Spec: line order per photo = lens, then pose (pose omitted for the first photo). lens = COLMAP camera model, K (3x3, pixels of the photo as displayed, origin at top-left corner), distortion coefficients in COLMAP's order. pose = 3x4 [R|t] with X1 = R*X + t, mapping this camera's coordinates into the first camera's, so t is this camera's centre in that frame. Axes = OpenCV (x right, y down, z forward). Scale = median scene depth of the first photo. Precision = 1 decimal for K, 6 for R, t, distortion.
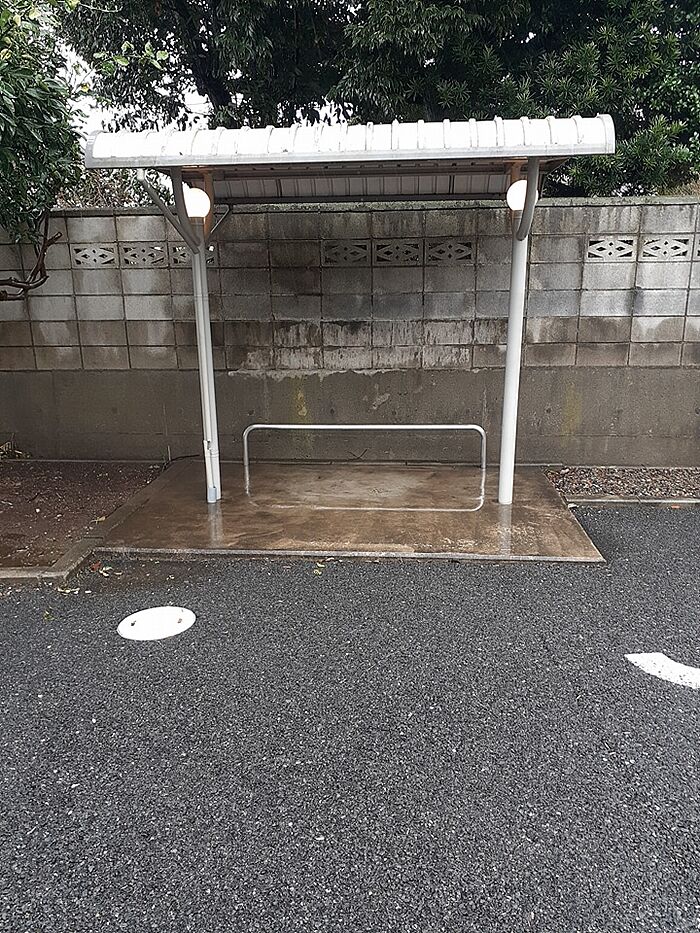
lens RADIAL K [[759.3, 0, 350.1], [0, 759.3, 467.6], [0, 0, 1]] dist [-0.003443, -0.005429]
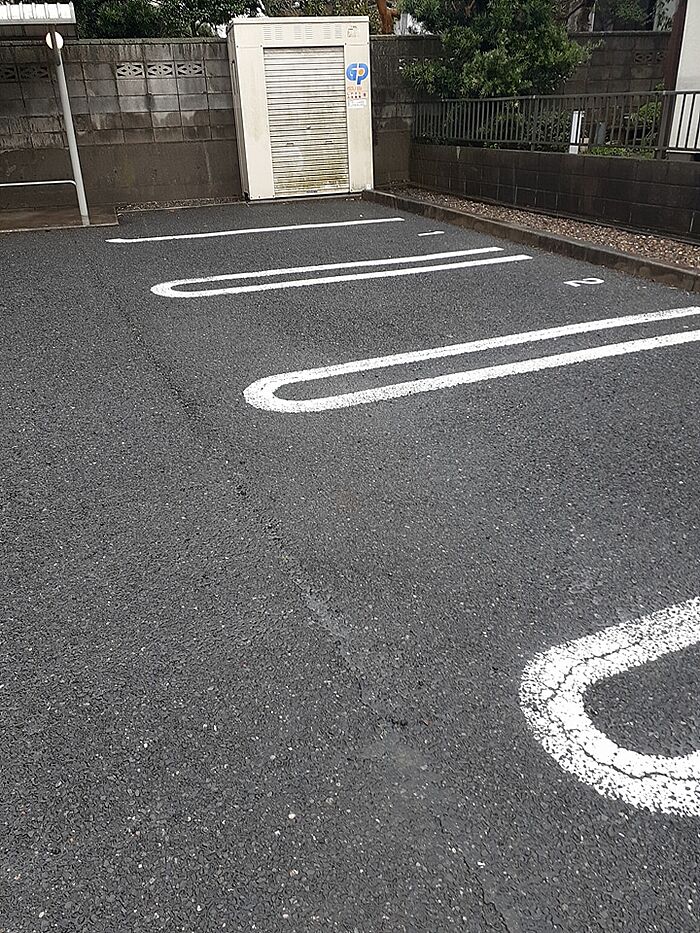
lens RADIAL K [[759.3, 0, 350.6], [0, 759.3, 465.7], [0, 0, 1]] dist [-0.003443, -0.005429]
pose [[0.957832, -0.133566, 0.254399, 0.262932], [0.077280, 0.972517, 0.219631, 0.253884], [-0.276743, -0.190709, 0.941830, -0.961324]]
